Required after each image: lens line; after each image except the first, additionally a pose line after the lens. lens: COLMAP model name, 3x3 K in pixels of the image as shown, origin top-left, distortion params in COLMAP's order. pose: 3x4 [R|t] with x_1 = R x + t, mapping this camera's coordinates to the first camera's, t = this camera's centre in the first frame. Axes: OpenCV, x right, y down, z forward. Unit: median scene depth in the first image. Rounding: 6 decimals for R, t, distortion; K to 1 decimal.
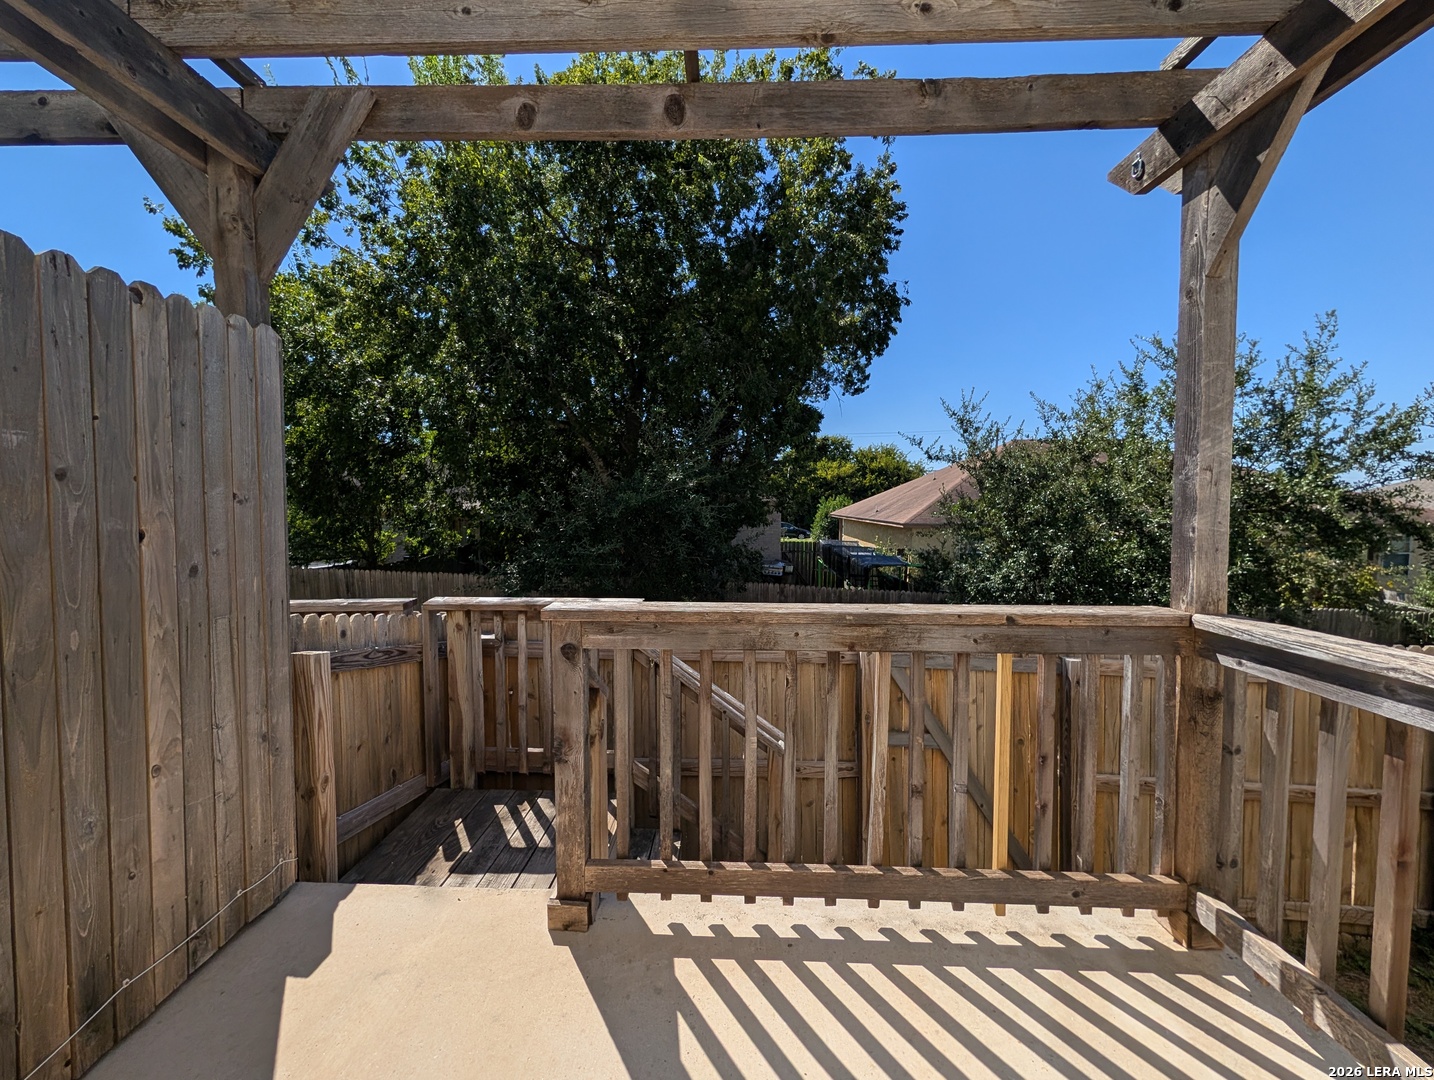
lens RADIAL K [[551.6, 0, 718.7], [0, 551.6, 535.7], [0, 0, 1]] dist [0.001737, -0.000278]
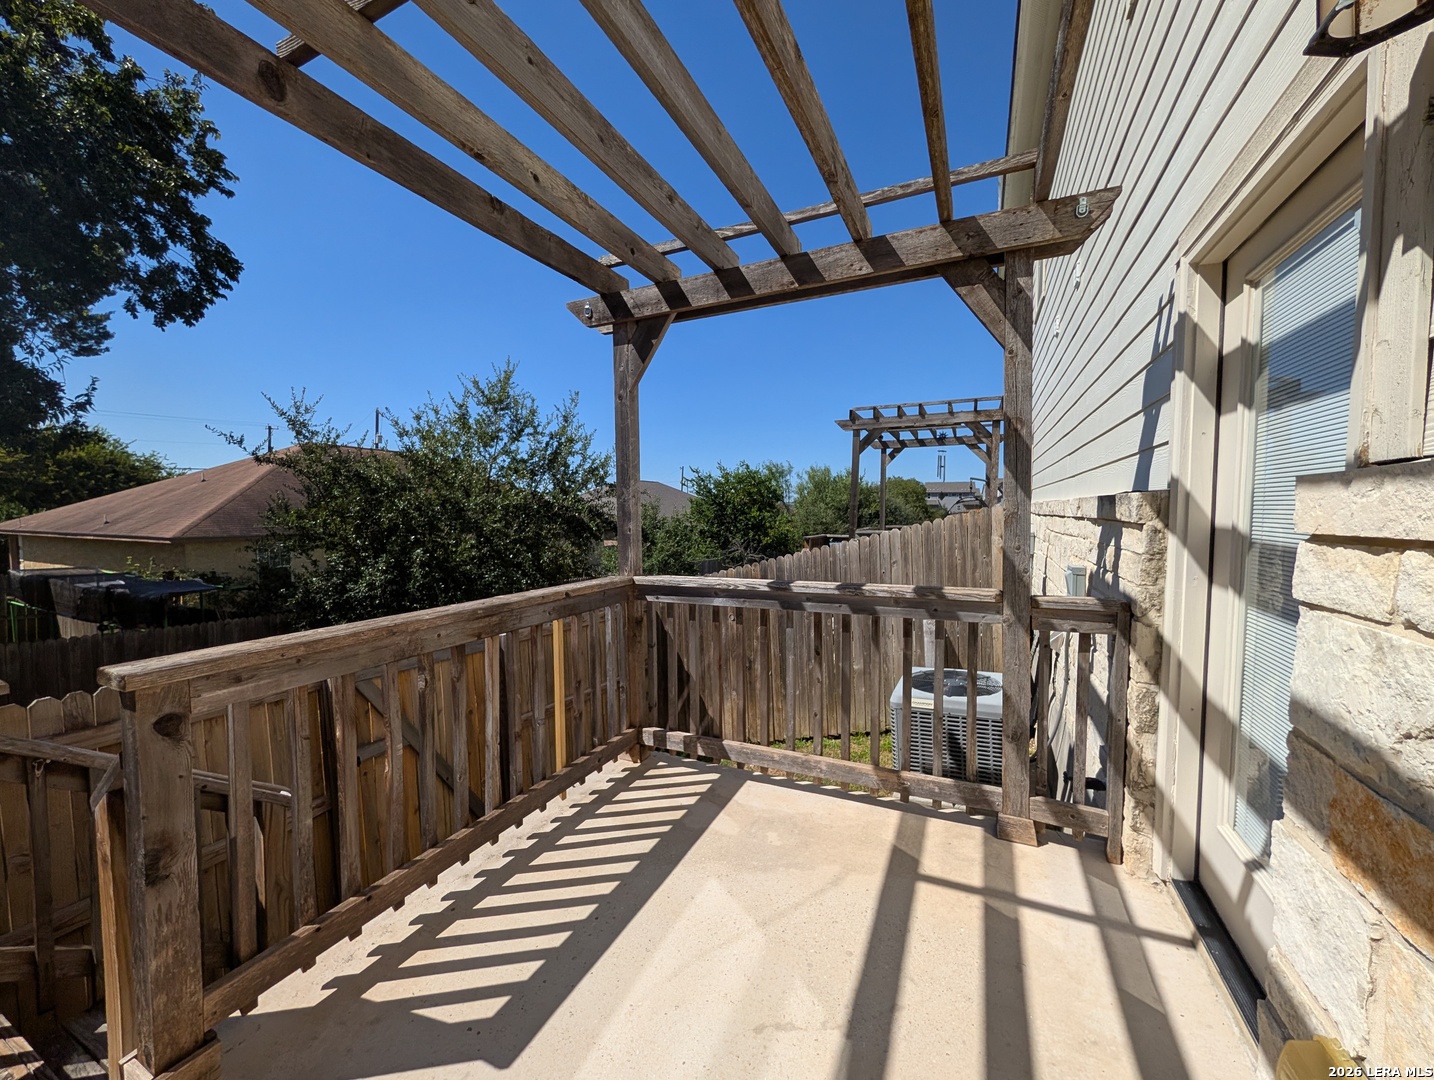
lens RADIAL K [[551.6, 0, 718.7], [0, 551.6, 535.7], [0, 0, 1]] dist [0.001737, -0.000278]
pose [[0.399979, -0.045964, 0.915371, -0.644329], [0.056877, 0.998062, 0.025263, -0.020344], [-0.914758, 0.041959, 0.401818, 0.013526]]
